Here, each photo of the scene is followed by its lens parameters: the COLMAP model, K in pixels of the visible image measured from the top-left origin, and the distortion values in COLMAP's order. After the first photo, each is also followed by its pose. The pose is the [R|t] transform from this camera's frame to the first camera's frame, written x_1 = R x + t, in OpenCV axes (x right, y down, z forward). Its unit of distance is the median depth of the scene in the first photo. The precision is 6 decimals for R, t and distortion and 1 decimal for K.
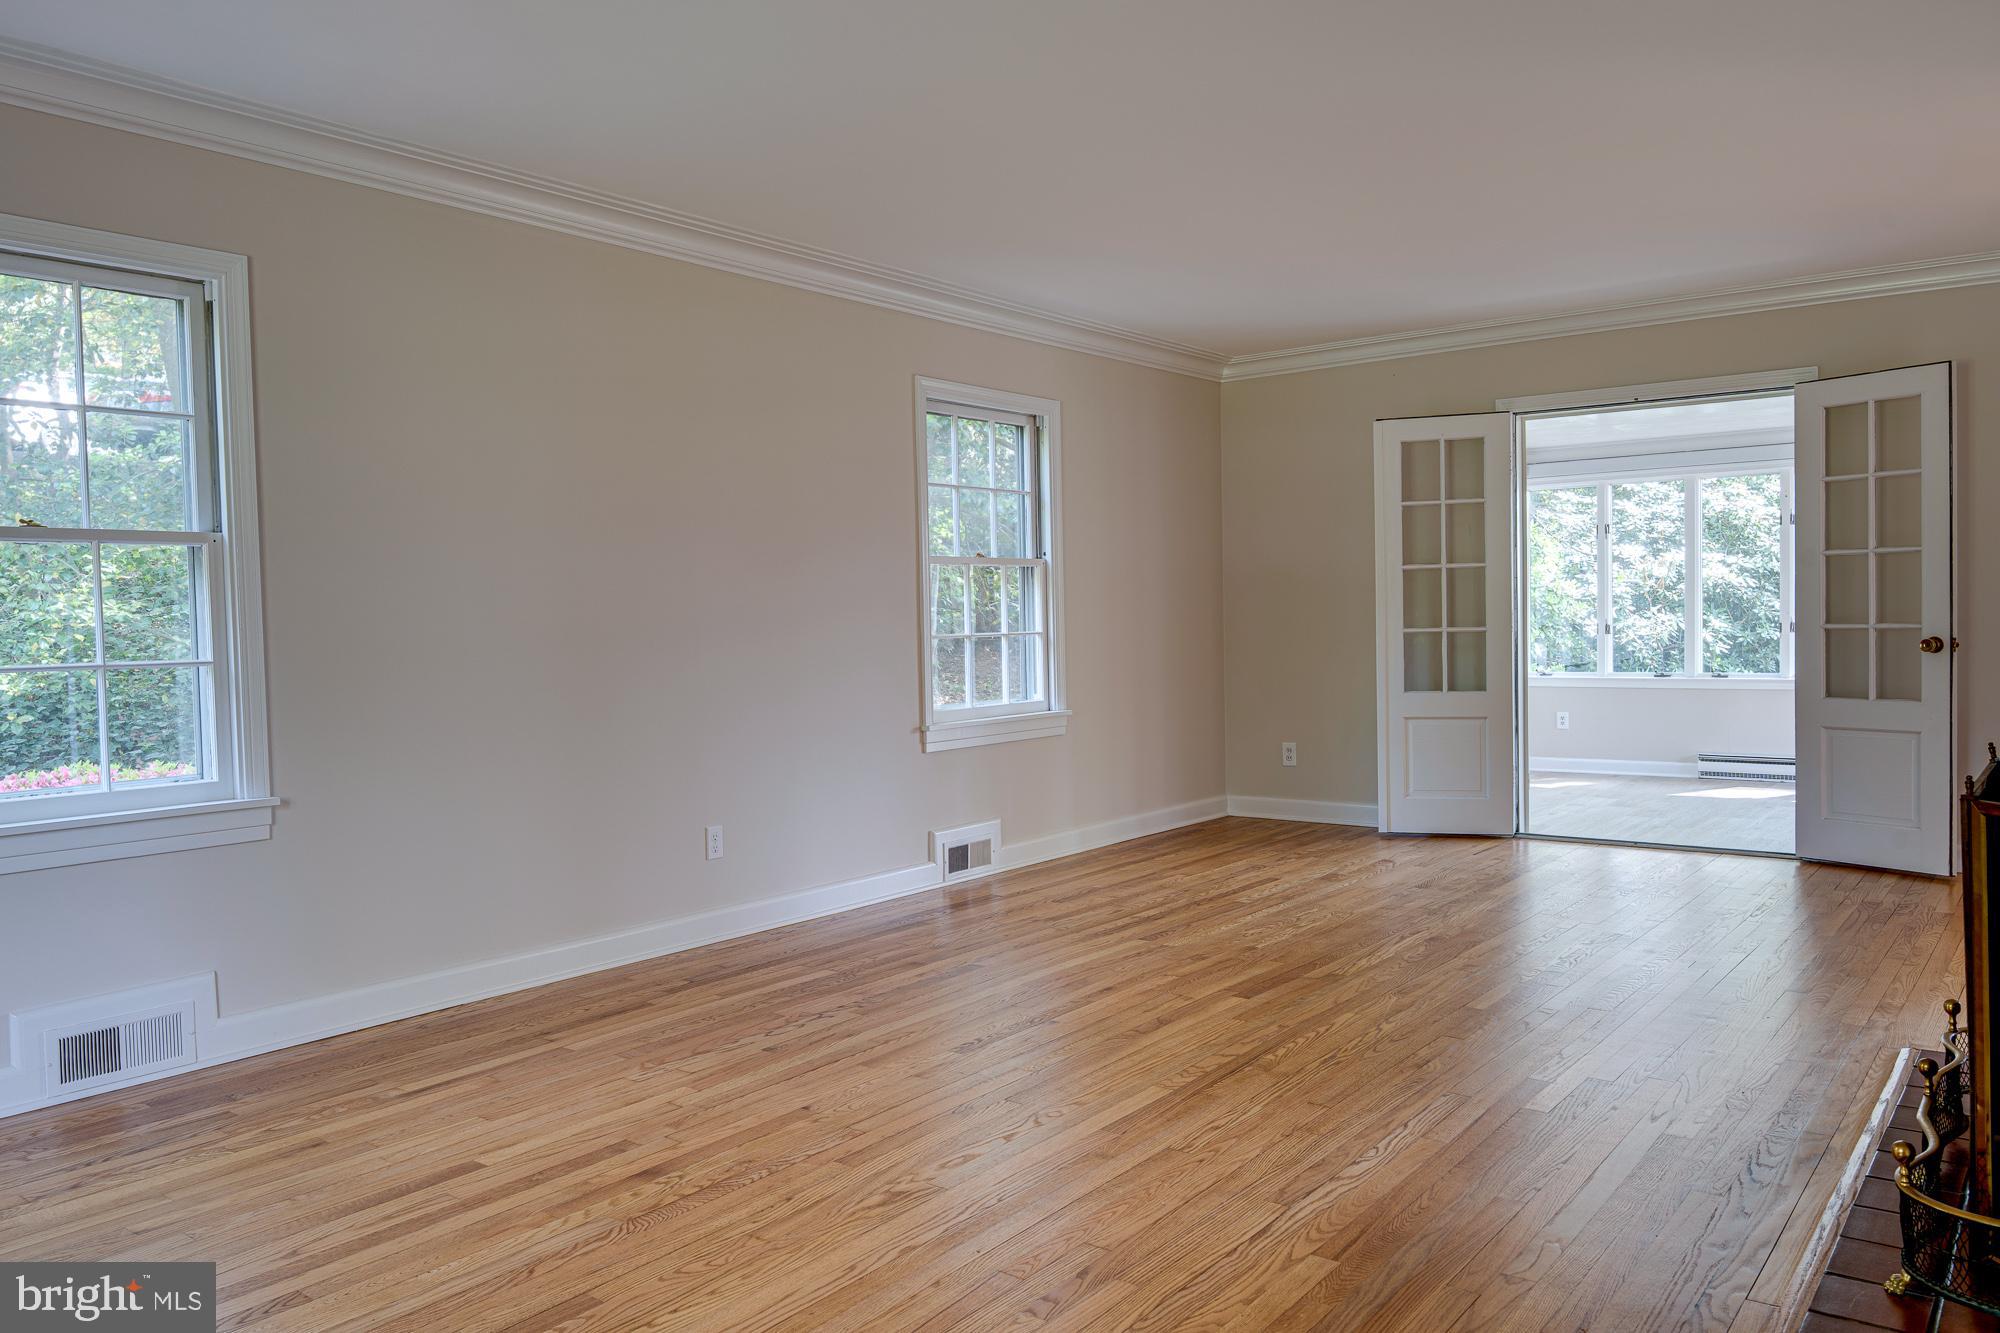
lens RADIAL K [[1402.4, 0, 1000.0], [0, 1402.4, 666.5], [0, 0, 1]] dist [-0.004450, -0.002436]
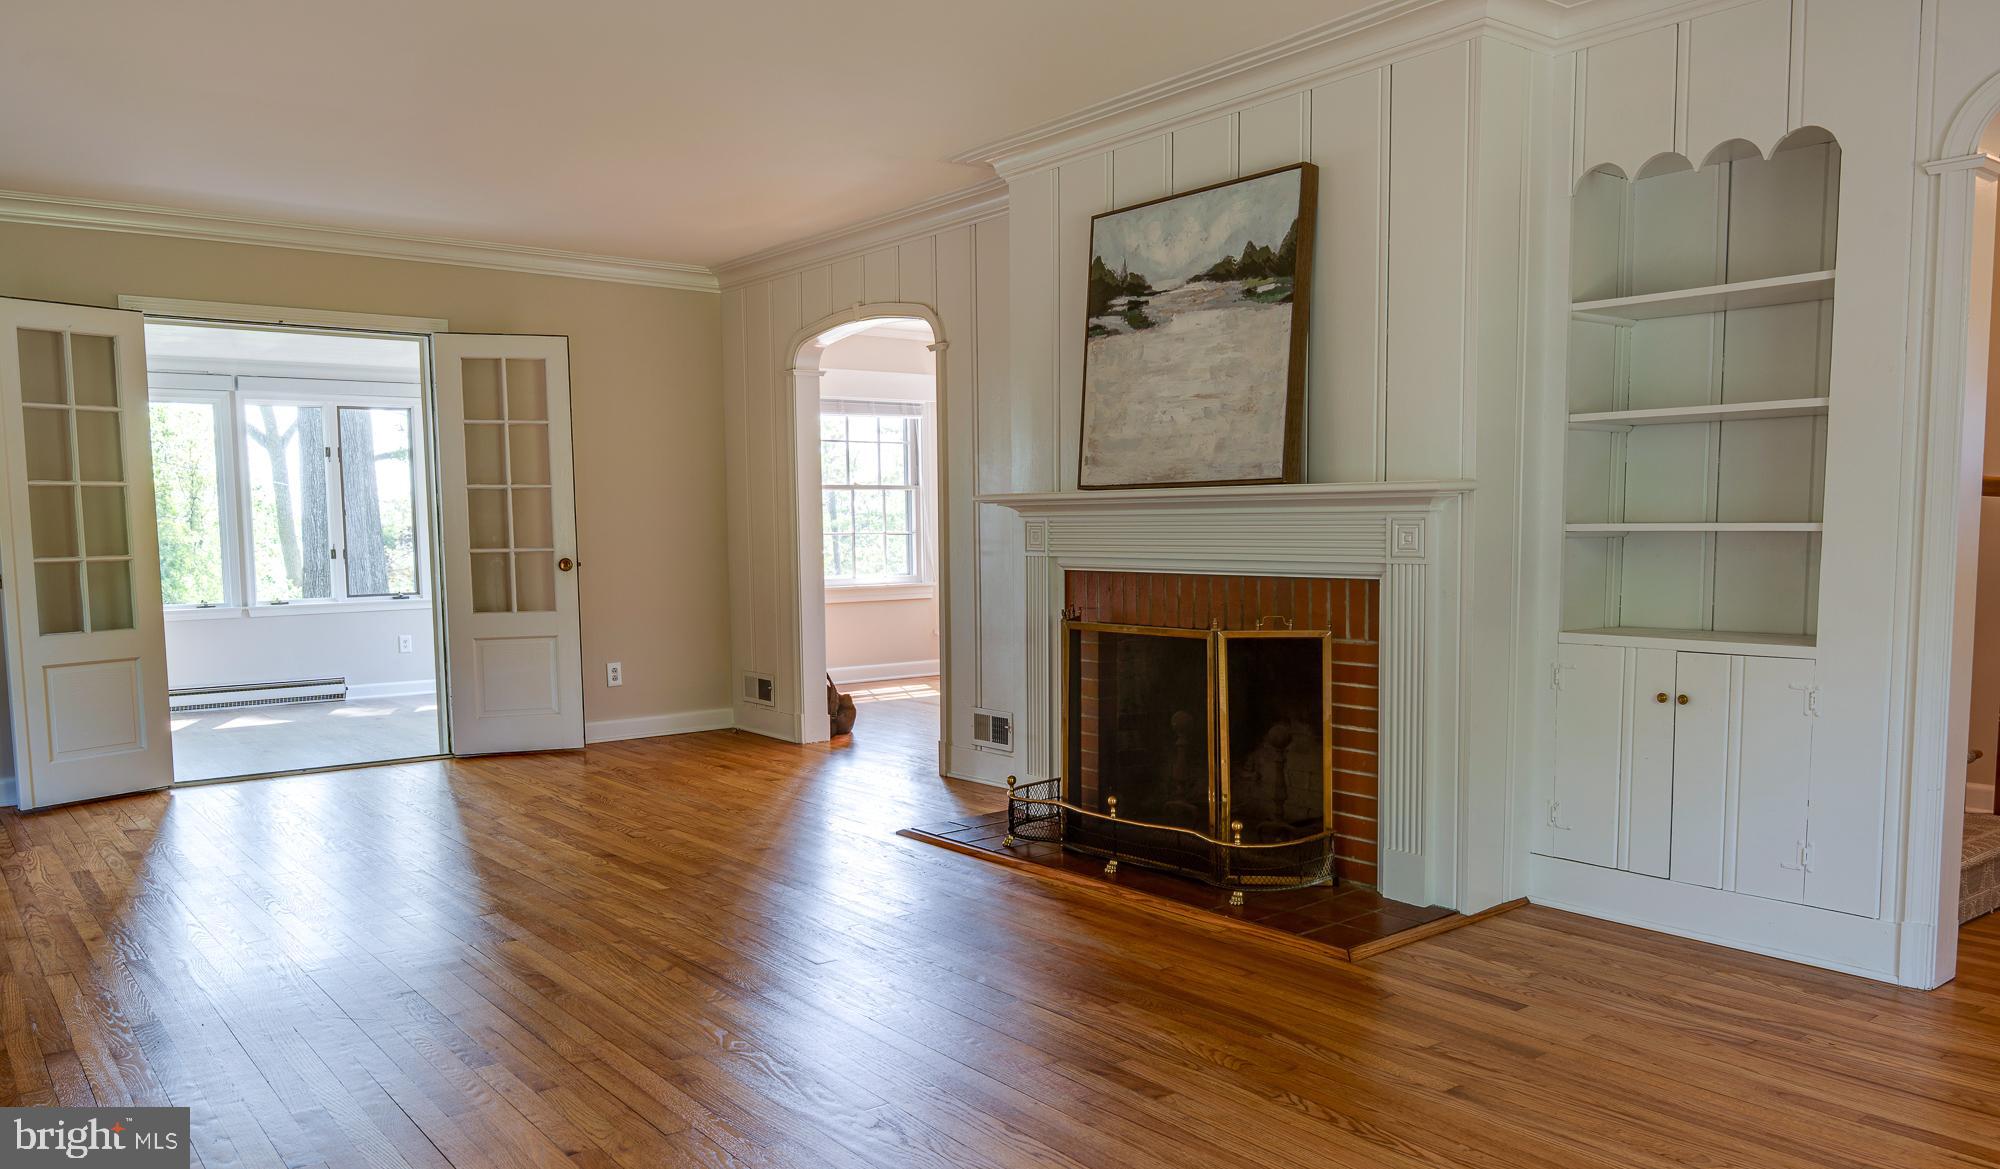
lens RADIAL K [[1413.3, 0, 1004.9], [0, 1413.3, 654.8], [0, 0, 1]] dist [-0.000163, 0.000787]
pose [[0.257775, -0.077129, 0.963121, -0.453096], [0.039184, 0.996823, 0.069341, -0.007330], [-0.965410, 0.019865, 0.259979, 0.297430]]
